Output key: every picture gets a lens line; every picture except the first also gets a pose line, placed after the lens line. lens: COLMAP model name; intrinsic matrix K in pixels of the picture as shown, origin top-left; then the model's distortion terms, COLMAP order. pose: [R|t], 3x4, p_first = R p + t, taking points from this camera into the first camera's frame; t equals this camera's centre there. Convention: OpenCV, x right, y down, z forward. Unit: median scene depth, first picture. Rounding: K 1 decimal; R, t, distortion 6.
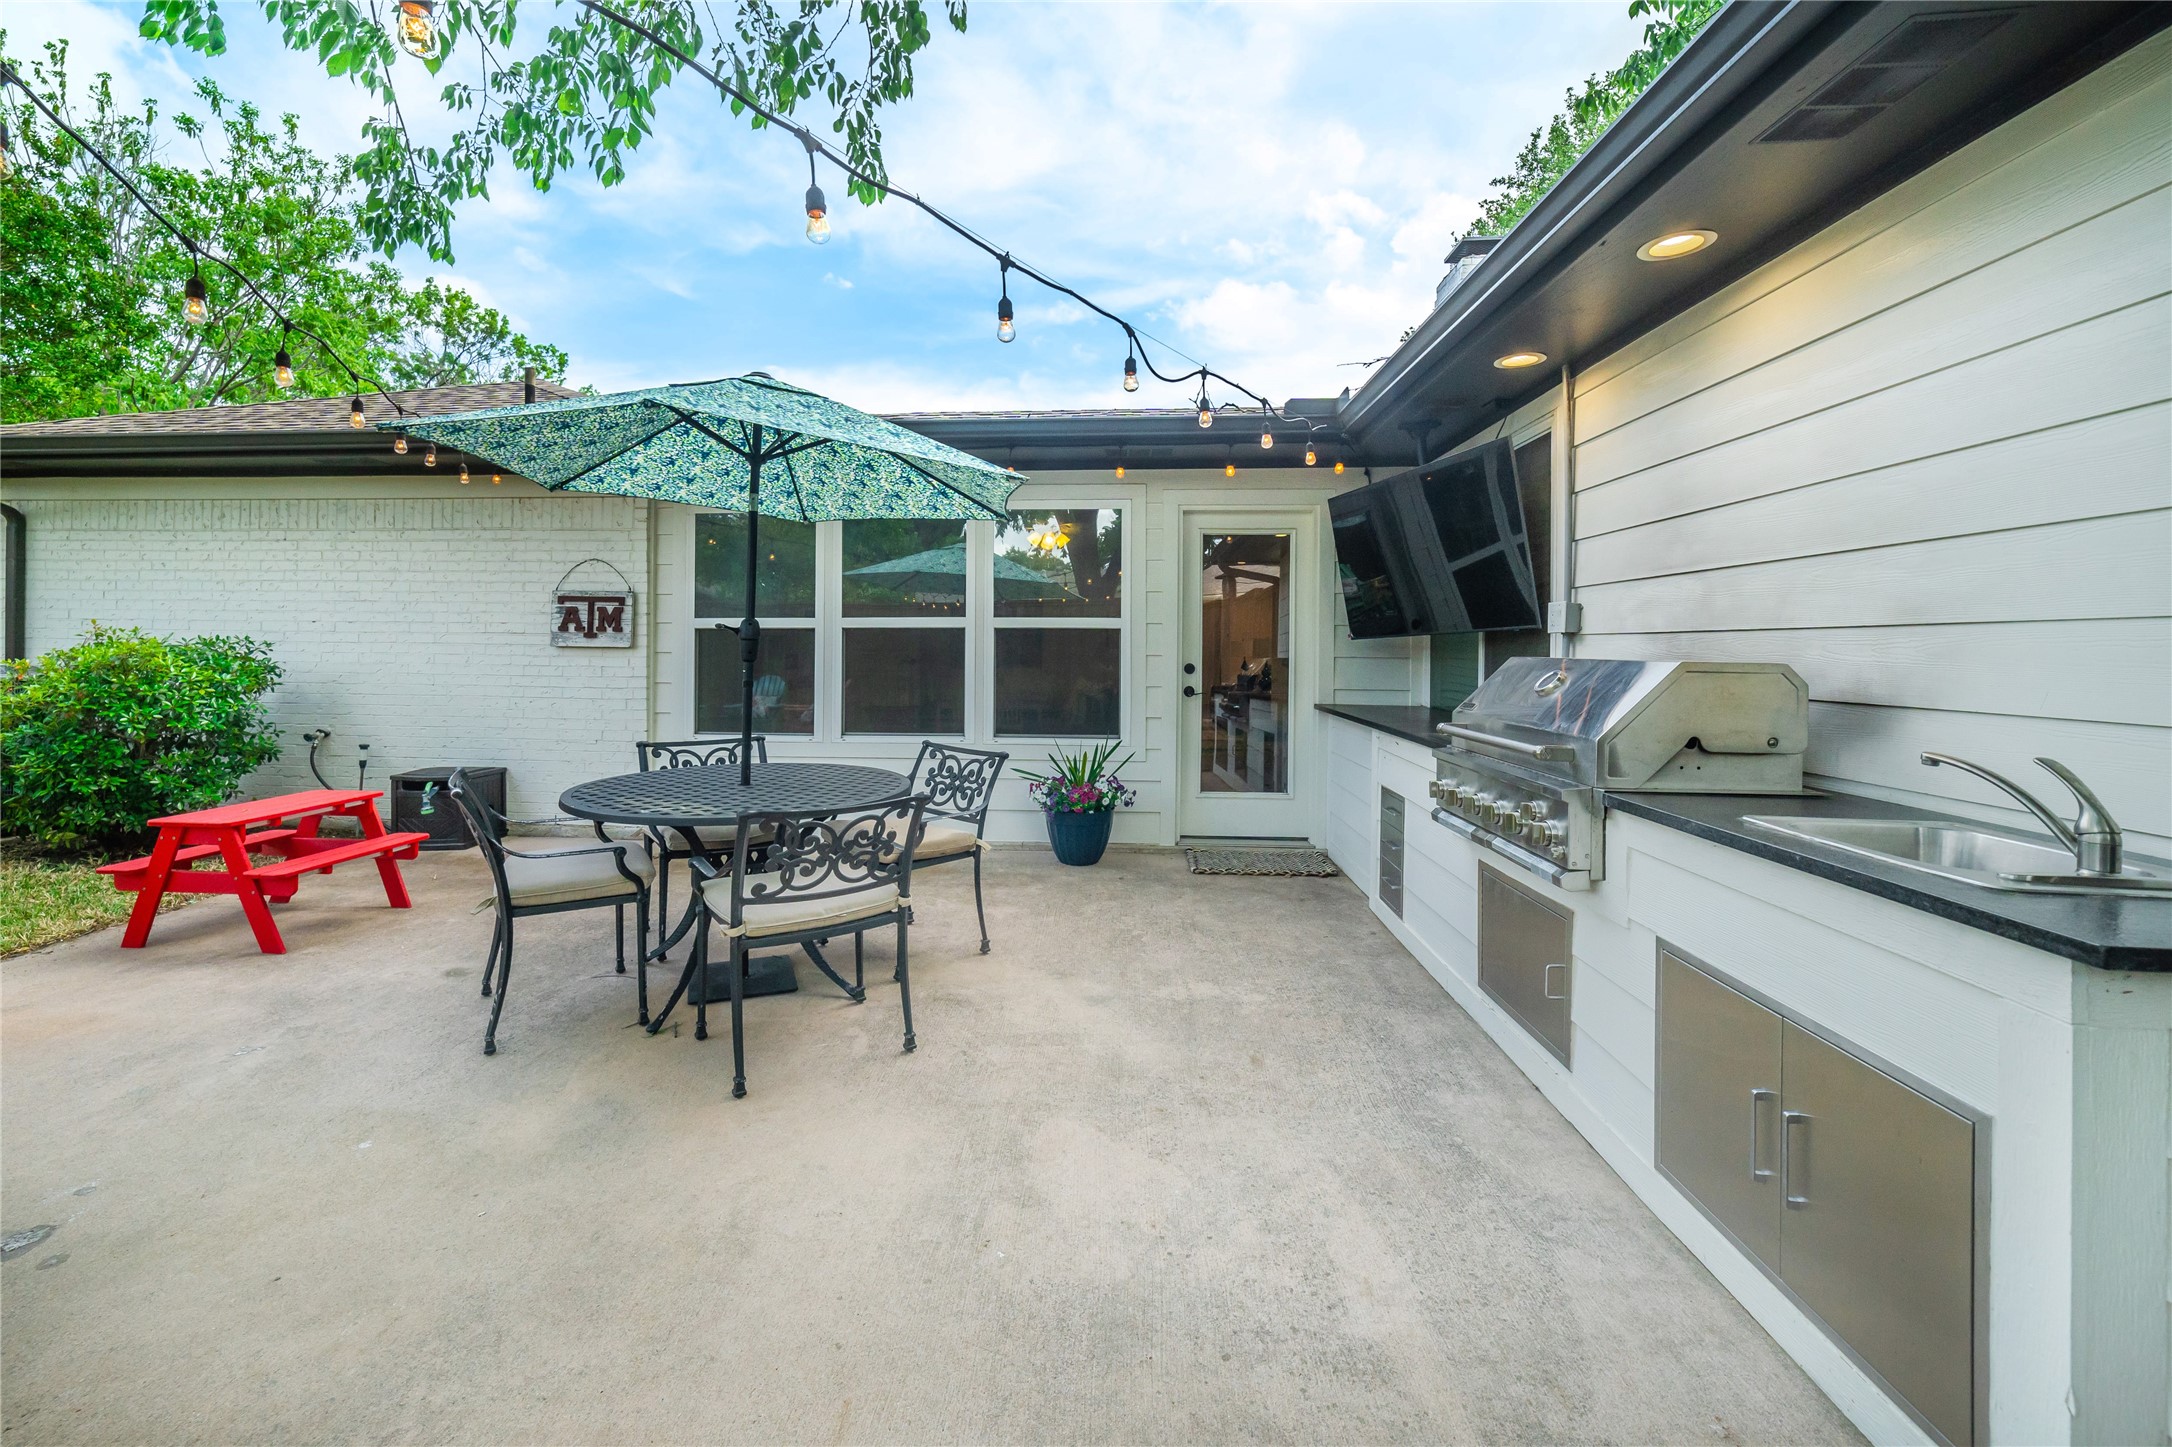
lens RADIAL K [[876.9, 0, 1049.7], [0, 876.9, 655.1], [0, 0, 1]] dist [-0.000457, -0.000010]
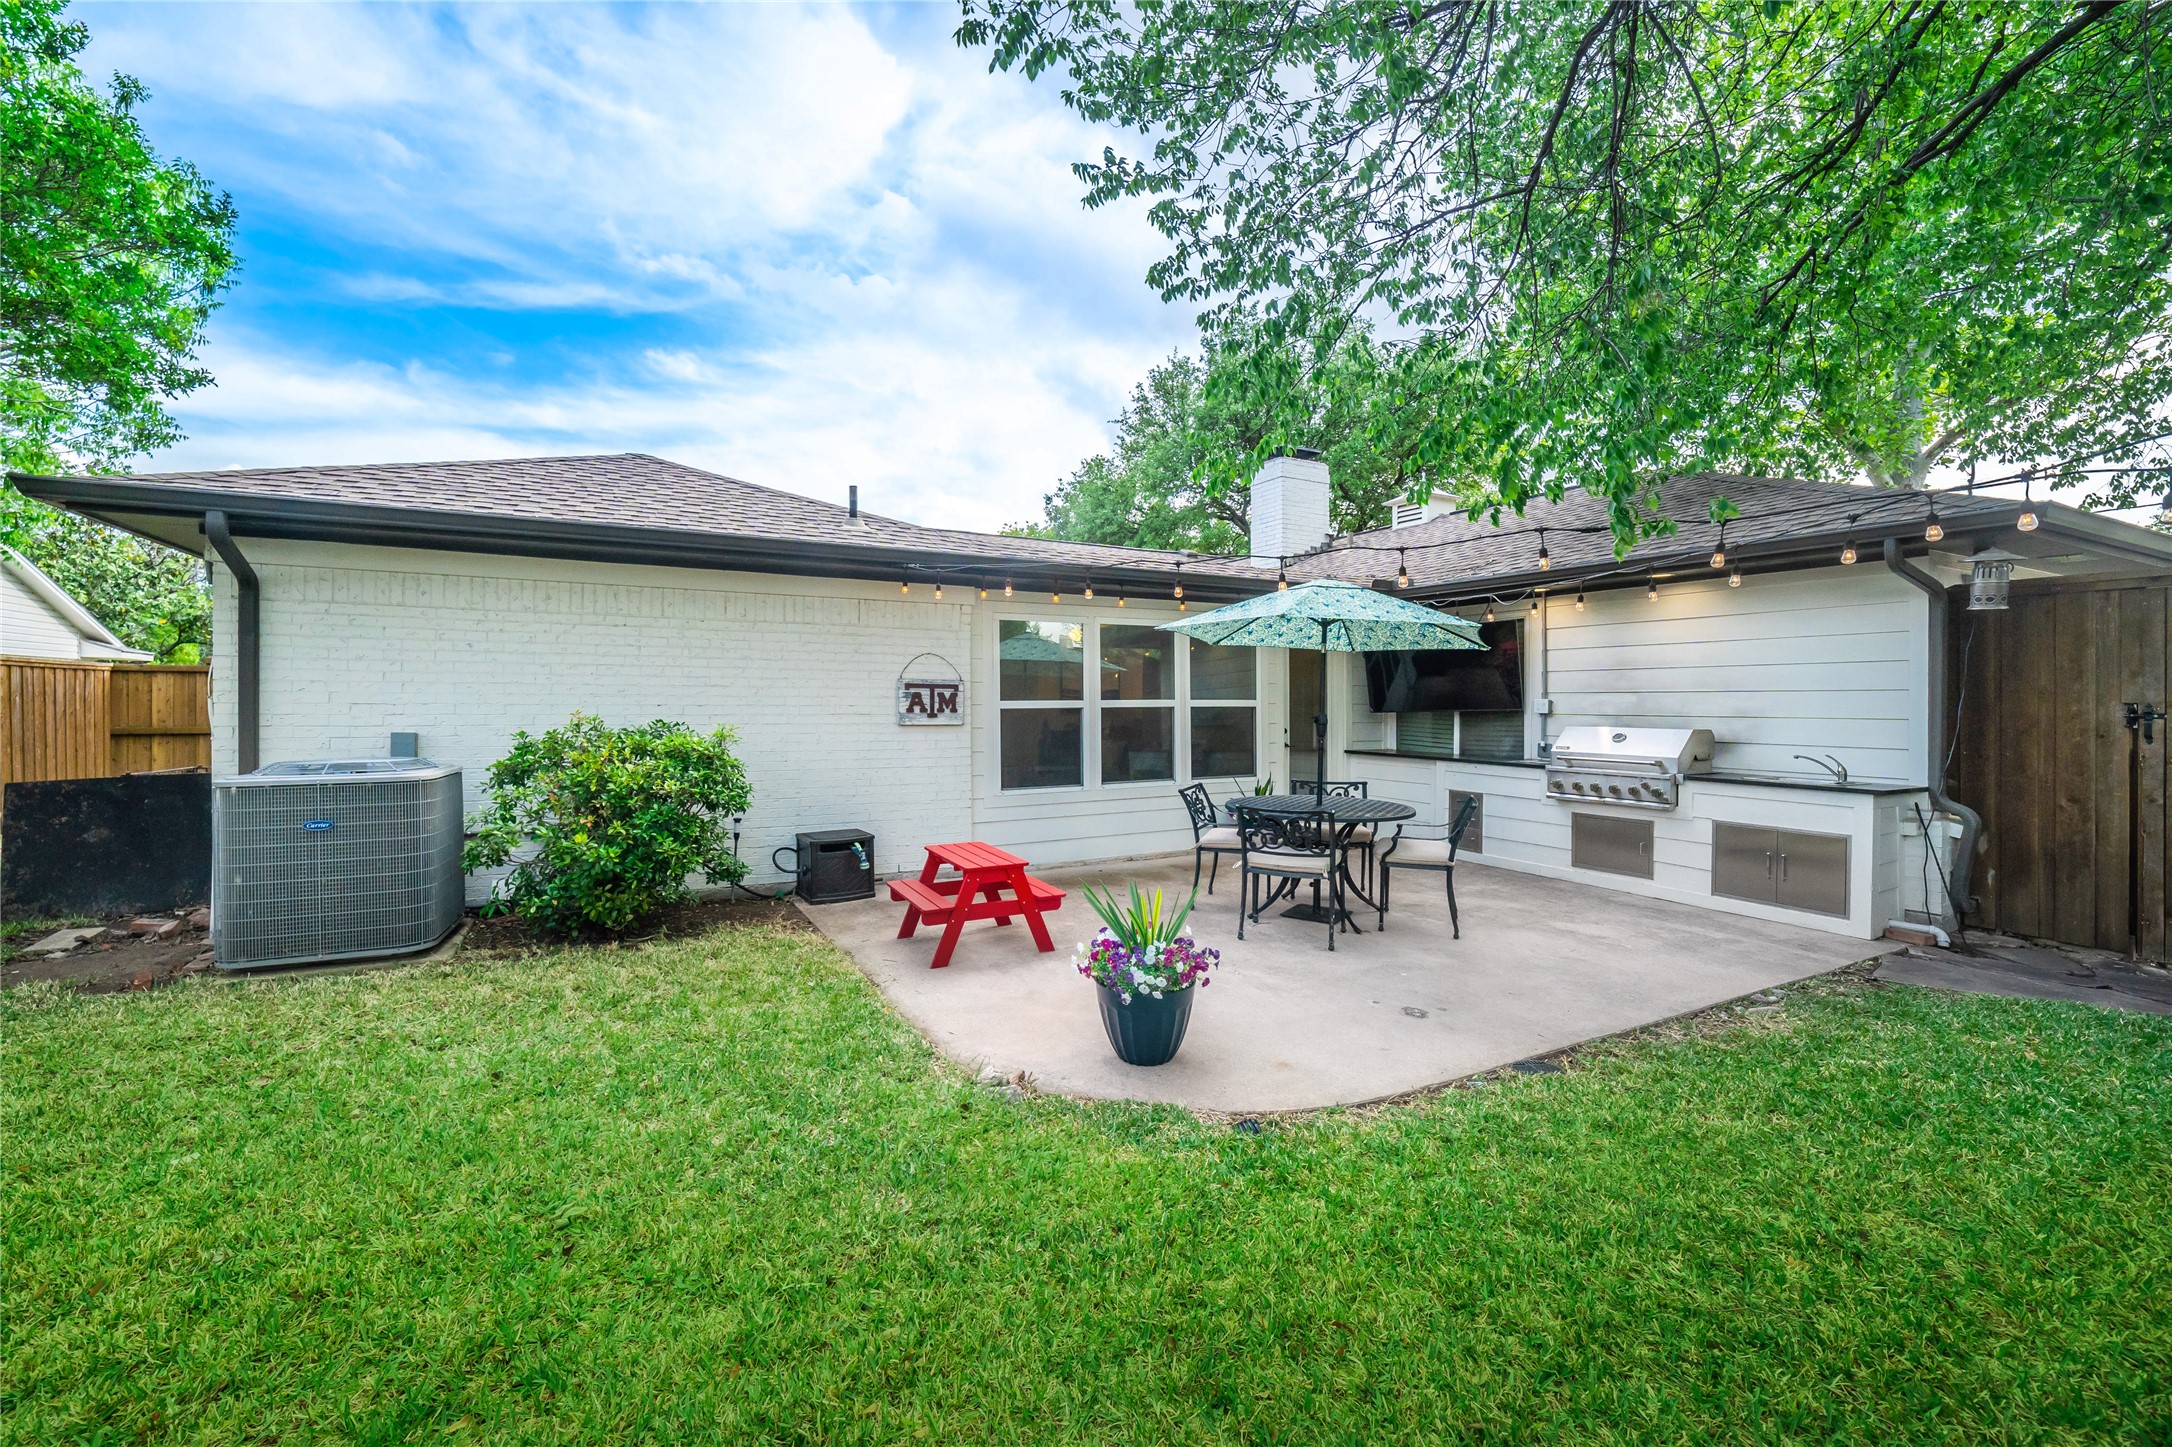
lens RADIAL K [[857.9, 0, 1040.5], [0, 857.9, 712.9], [0, 0, 1]] dist [-0.000796, 0.000174]
pose [[0.847610, -0.012799, 0.530465, -1.037222], [0.007745, 0.999901, 0.011751, -0.039327], [-0.530563, -0.005852, 0.847625, -0.107579]]
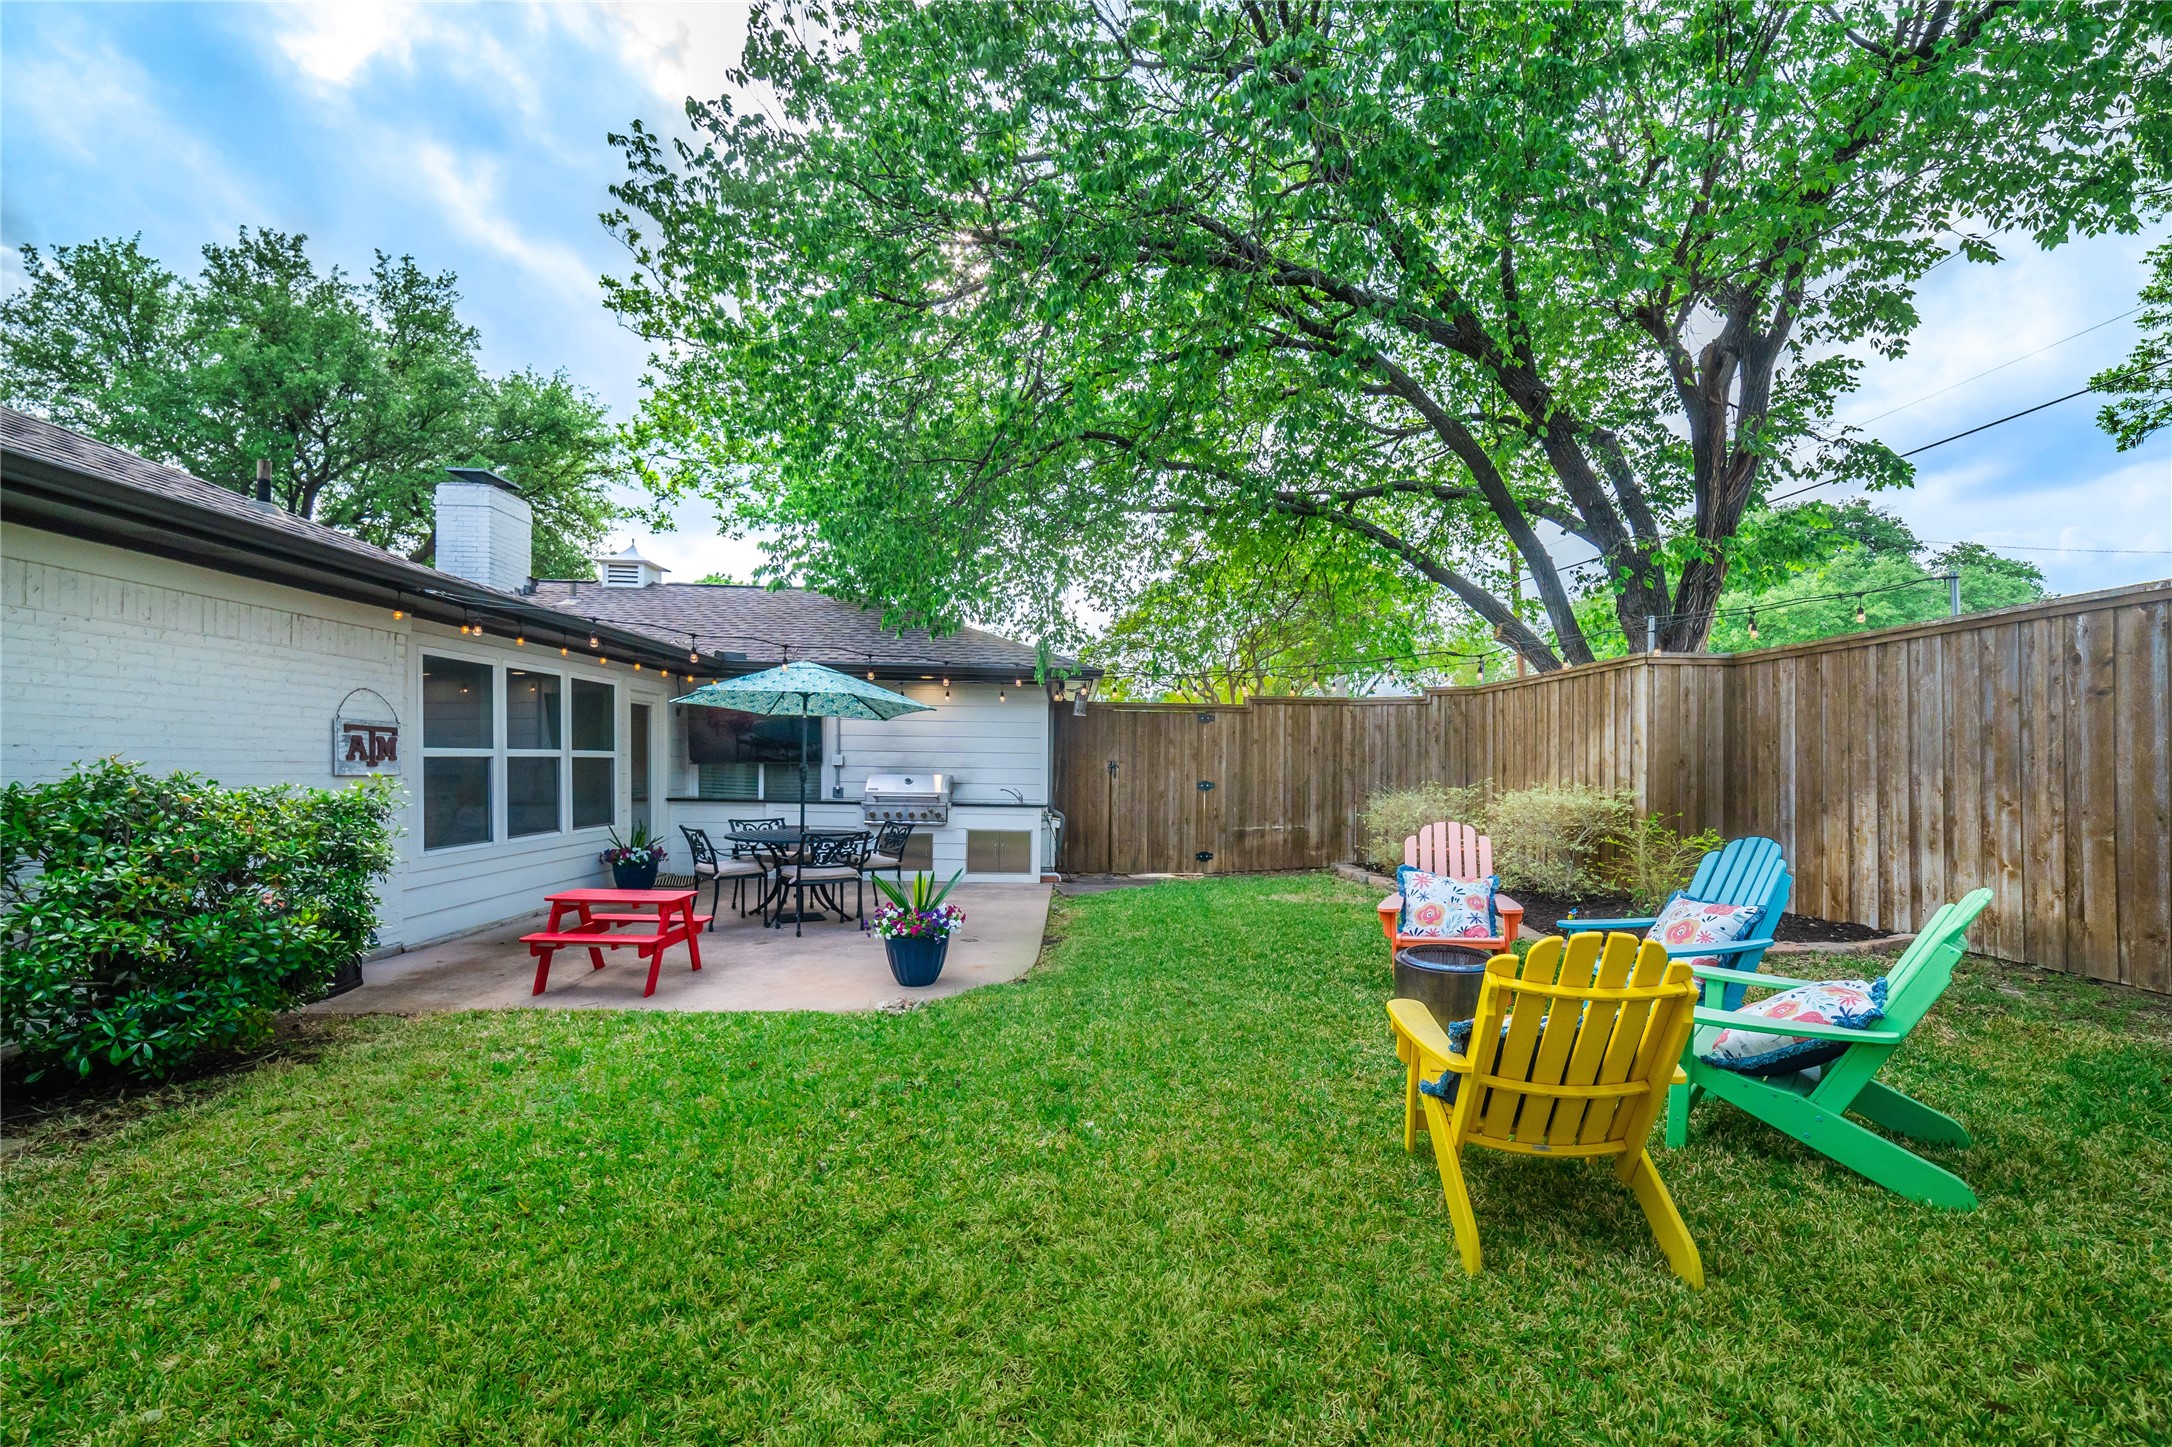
lens RADIAL K [[961.0, 0, 1090.4], [0, 961.0, 749.9], [0, 0, 1]] dist [0.066414, -0.000035]
pose [[-0.099280, 0.006658, 0.995037, -1.760438], [-0.010568, 0.999914, -0.007745, -0.038780], [-0.995003, -0.011284, -0.099201, 0.282618]]
